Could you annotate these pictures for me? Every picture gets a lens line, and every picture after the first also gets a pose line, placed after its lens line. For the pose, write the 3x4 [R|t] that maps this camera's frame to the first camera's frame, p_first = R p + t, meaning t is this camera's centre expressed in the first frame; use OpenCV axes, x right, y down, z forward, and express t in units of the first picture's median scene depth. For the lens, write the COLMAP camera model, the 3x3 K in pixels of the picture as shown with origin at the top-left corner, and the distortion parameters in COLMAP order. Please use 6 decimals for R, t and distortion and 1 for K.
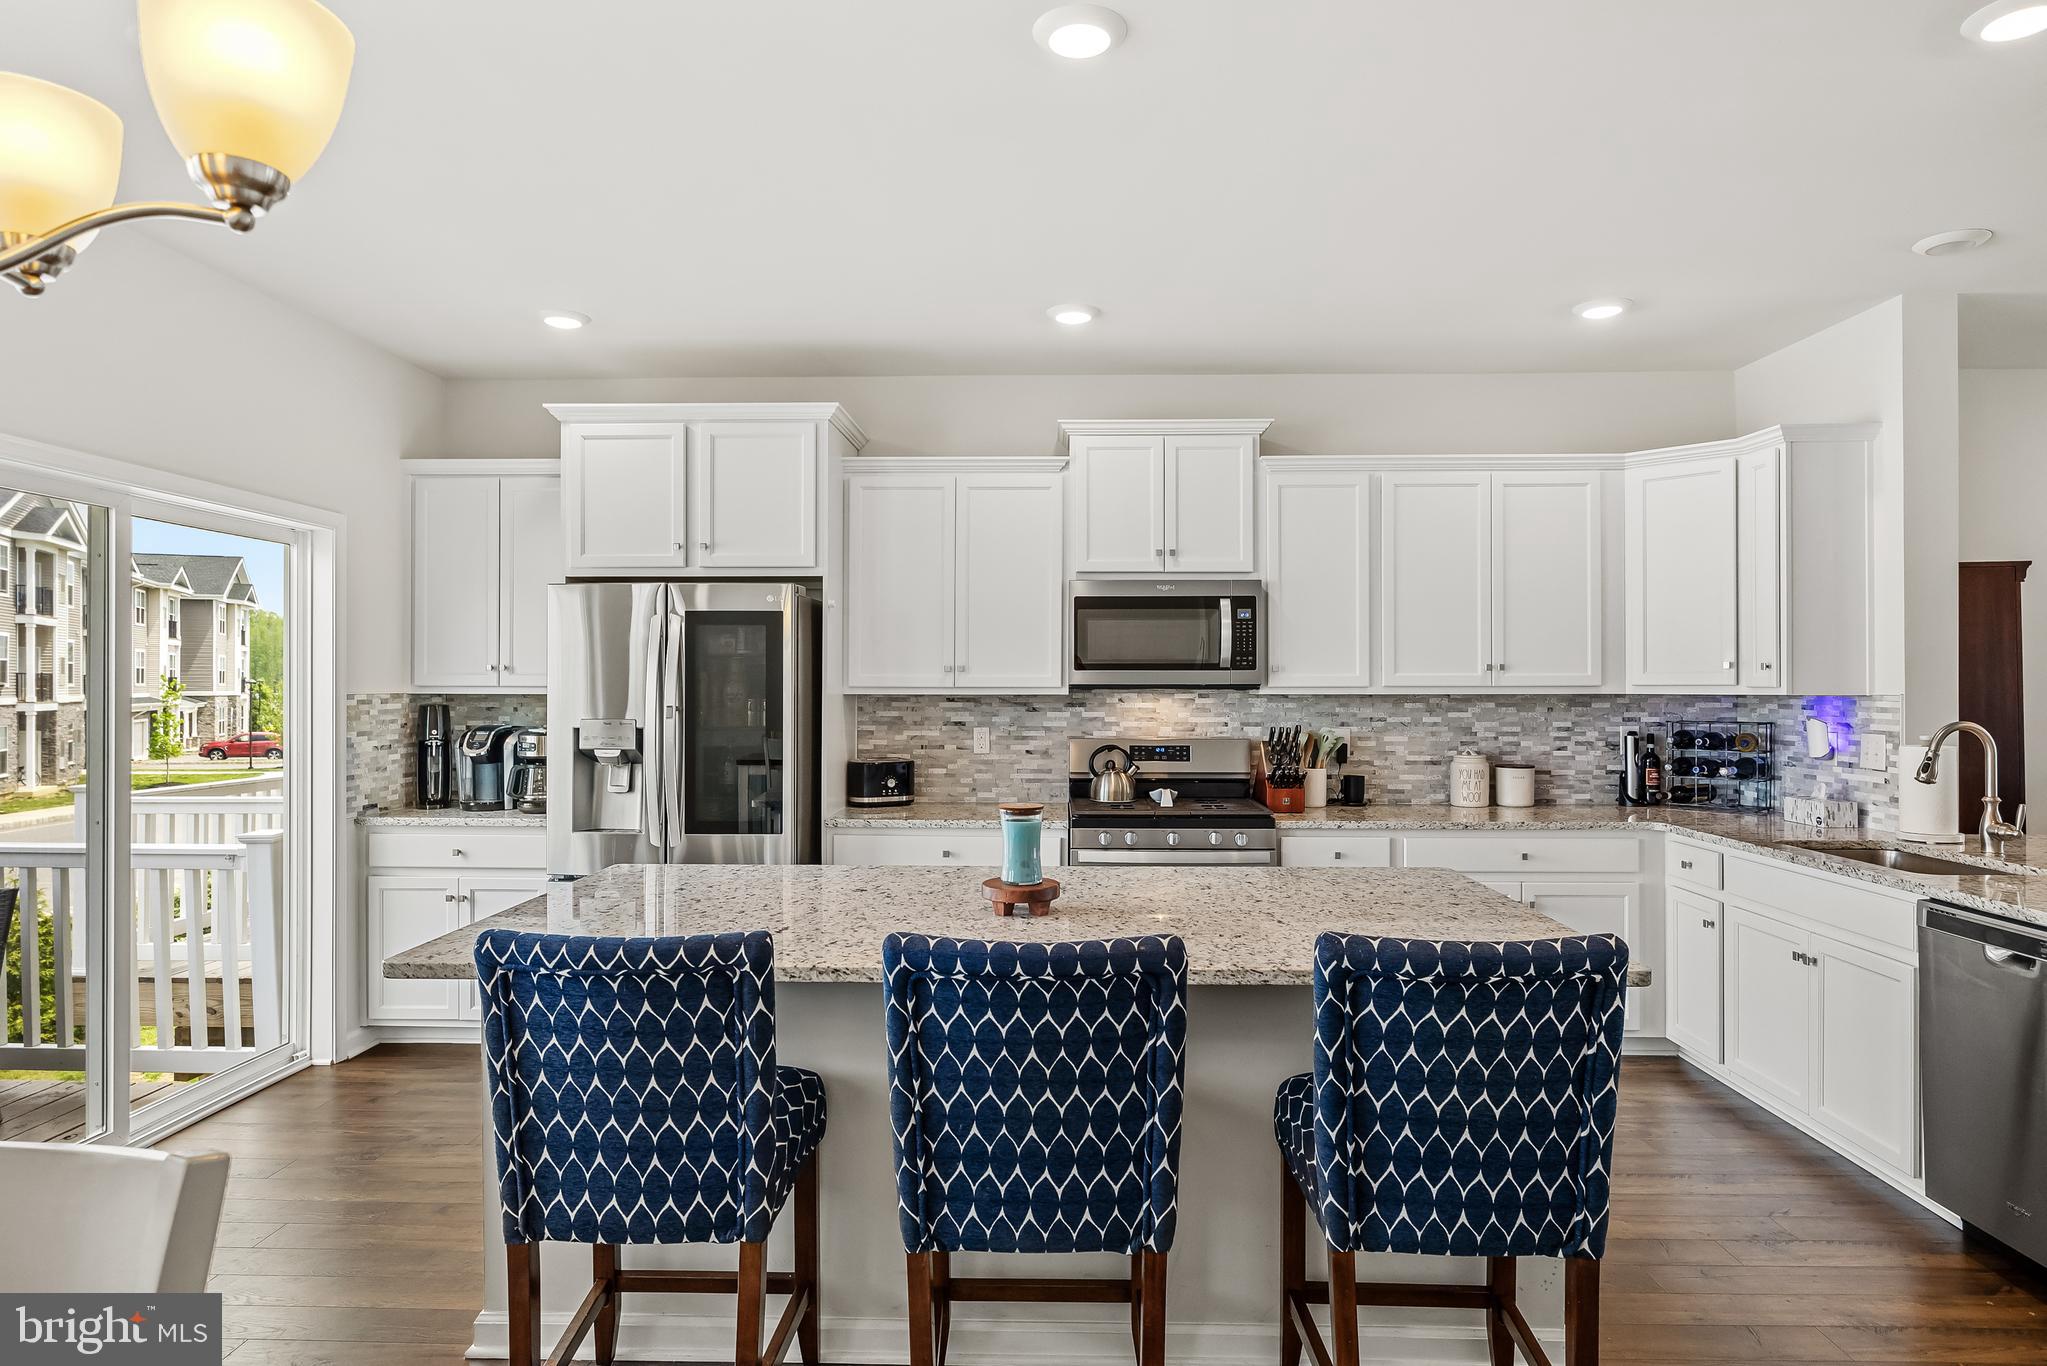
lens RADIAL K [[1157.3, 0, 1028.4], [0, 1157.3, 677.3], [0, 0, 1]] dist [0.001771, -0.004974]
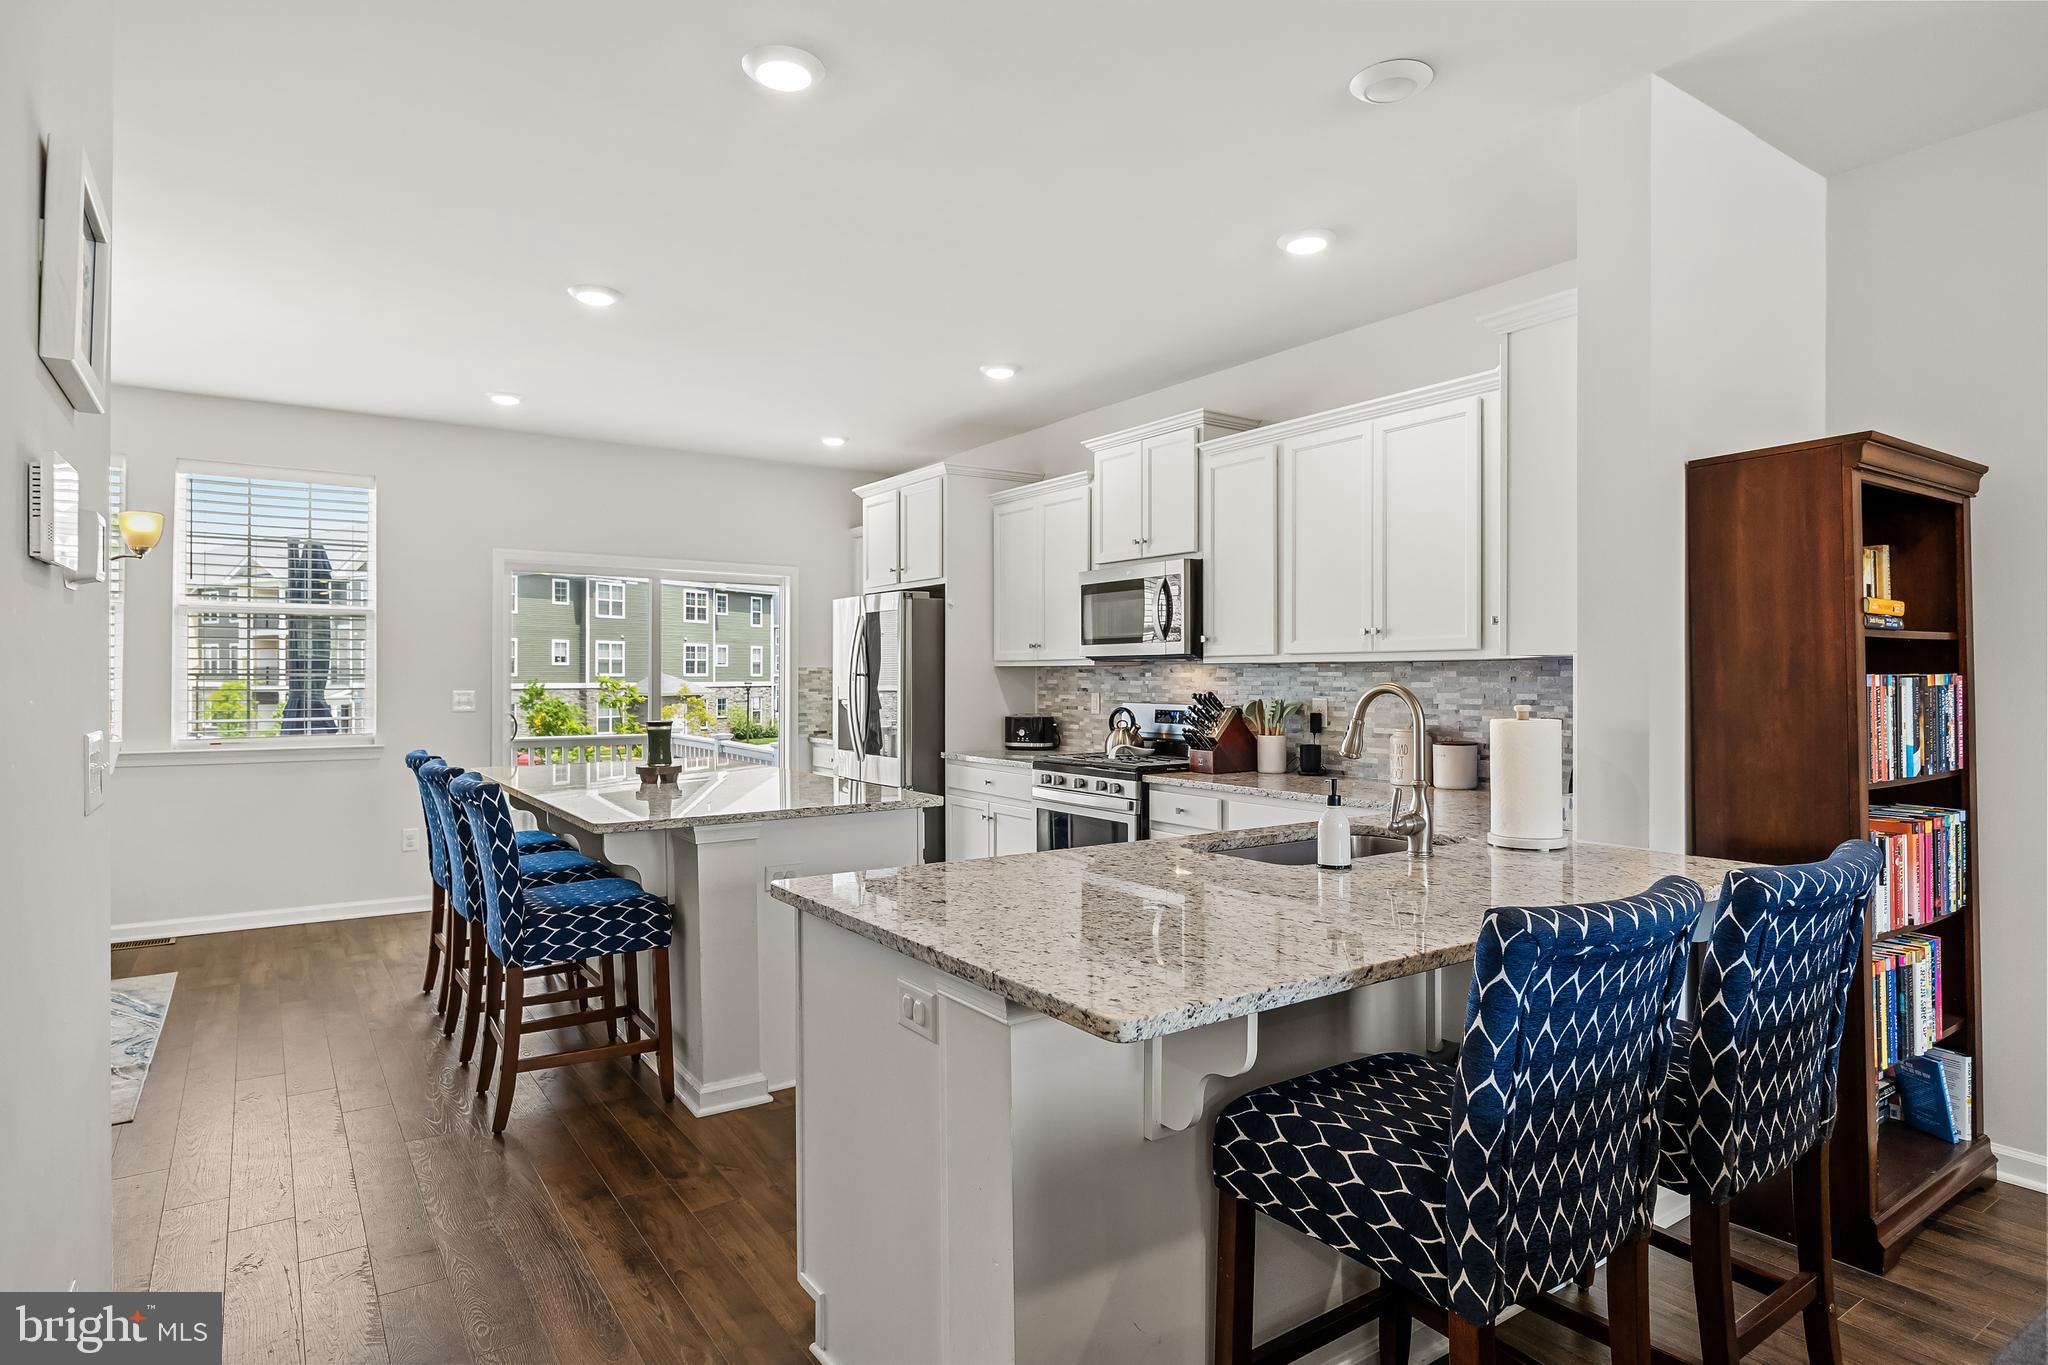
lens RADIAL K [[1108.2, 0, 1025.4], [0, 1108.2, 671.3], [0, 0, 1]] dist [-0.000503, -0.000023]
pose [[0.592995, -0.003991, -0.805196, 0.934909], [0.009034, 0.999958, 0.001697, 0.018699], [0.805155, -0.008281, 0.593006, 0.248590]]
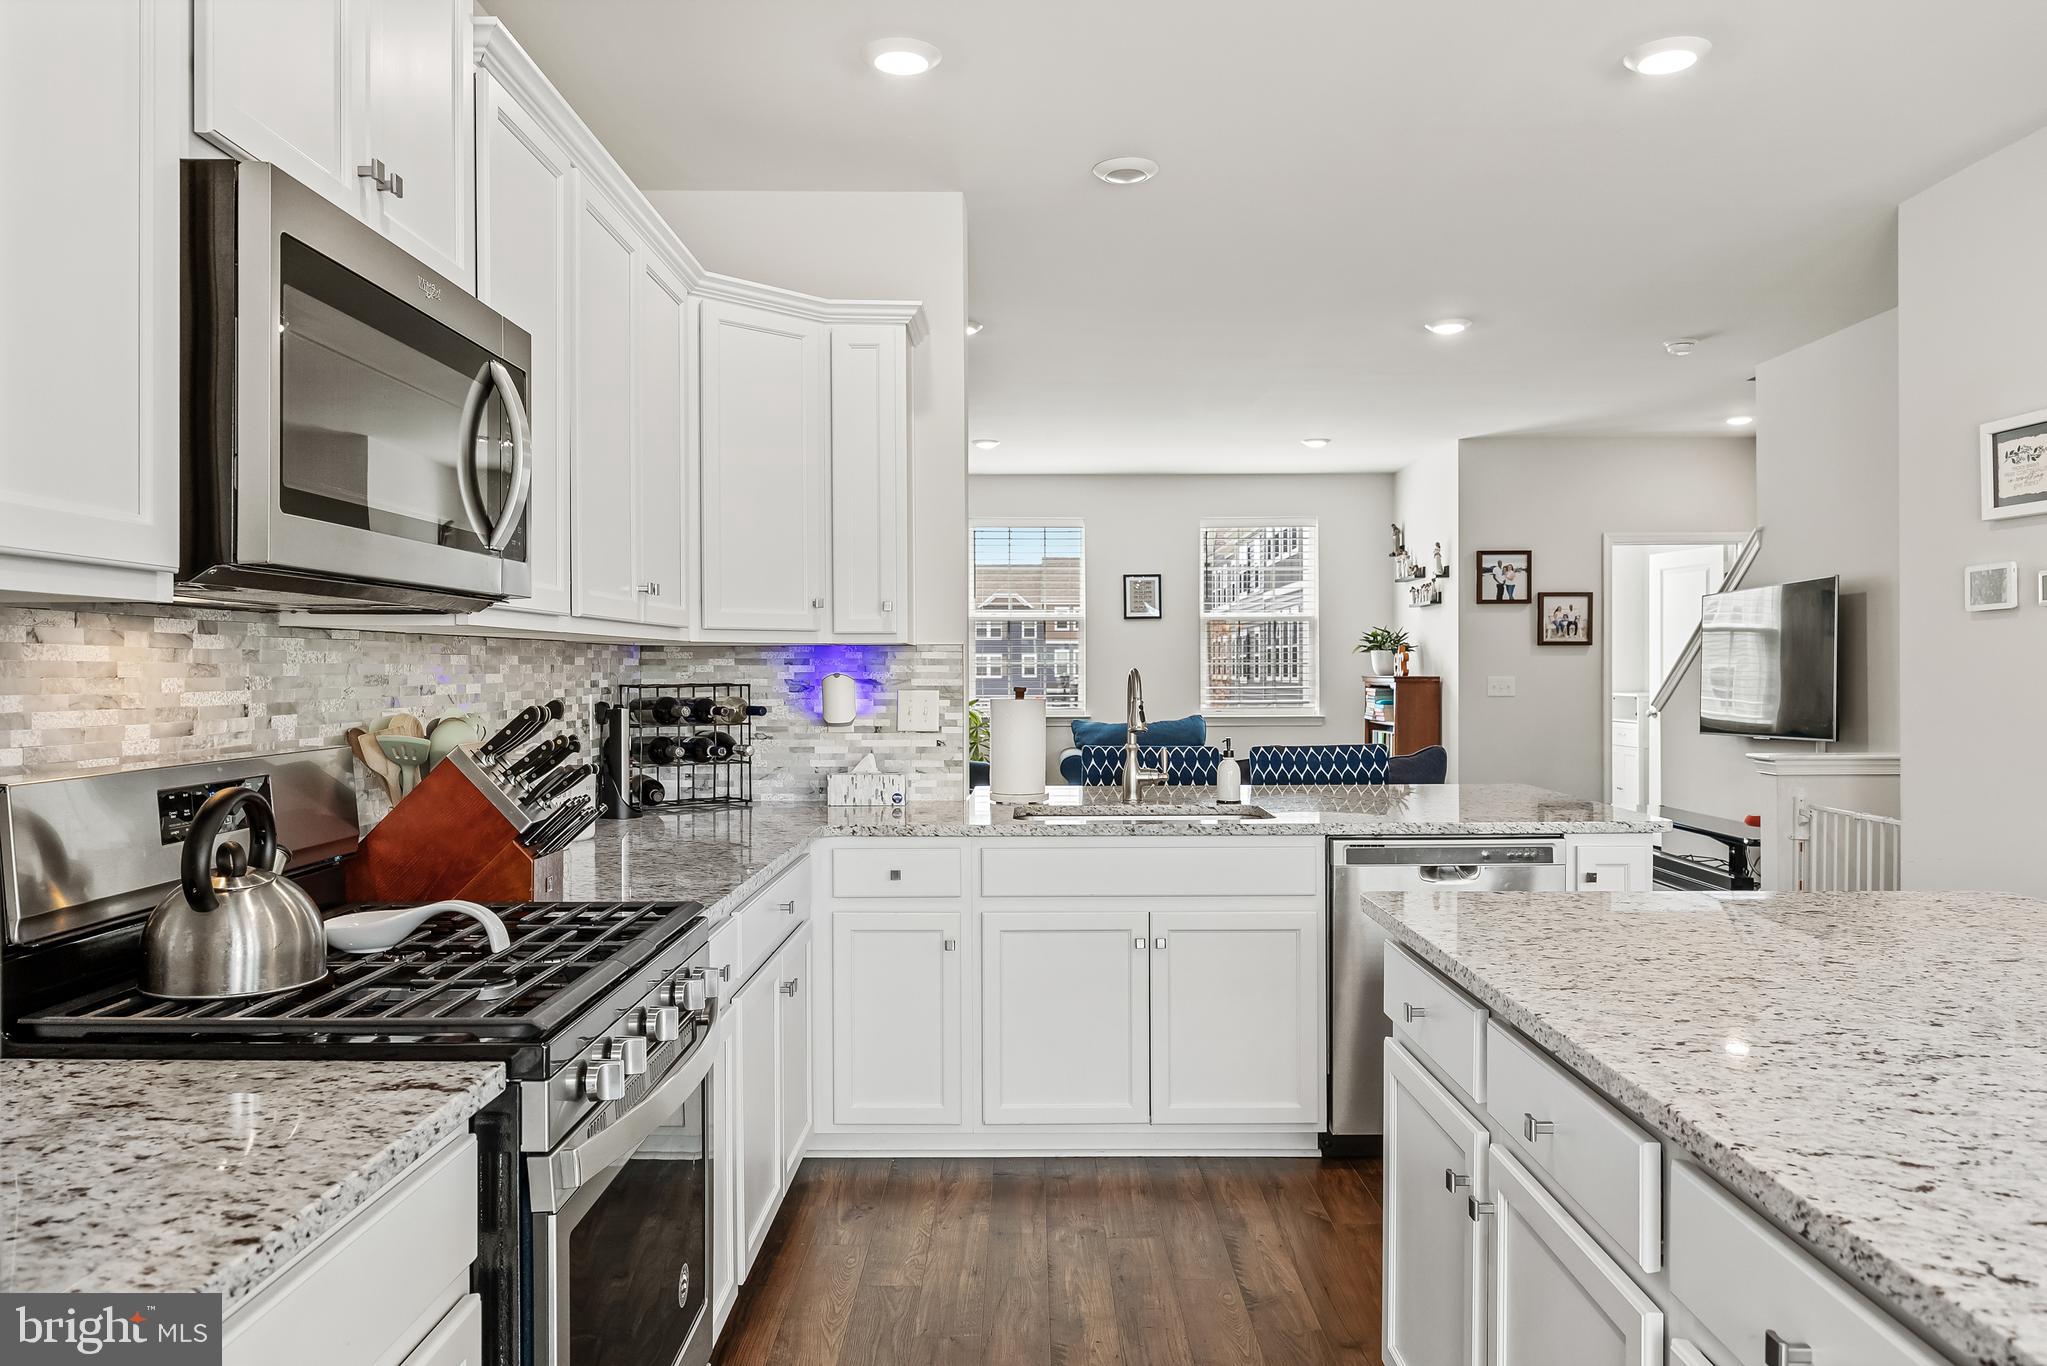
lens RADIAL K [[1407.5, 0, 1026.3], [0, 1407.5, 679.0], [0, 0, 1]] dist [-0.015783, -0.000050]
pose [[-0.030796, -0.006104, 0.999507, -0.273215], [-0.002699, 0.999978, 0.006024, 0.029708], [-0.999522, -0.002512, -0.030811, 0.826454]]
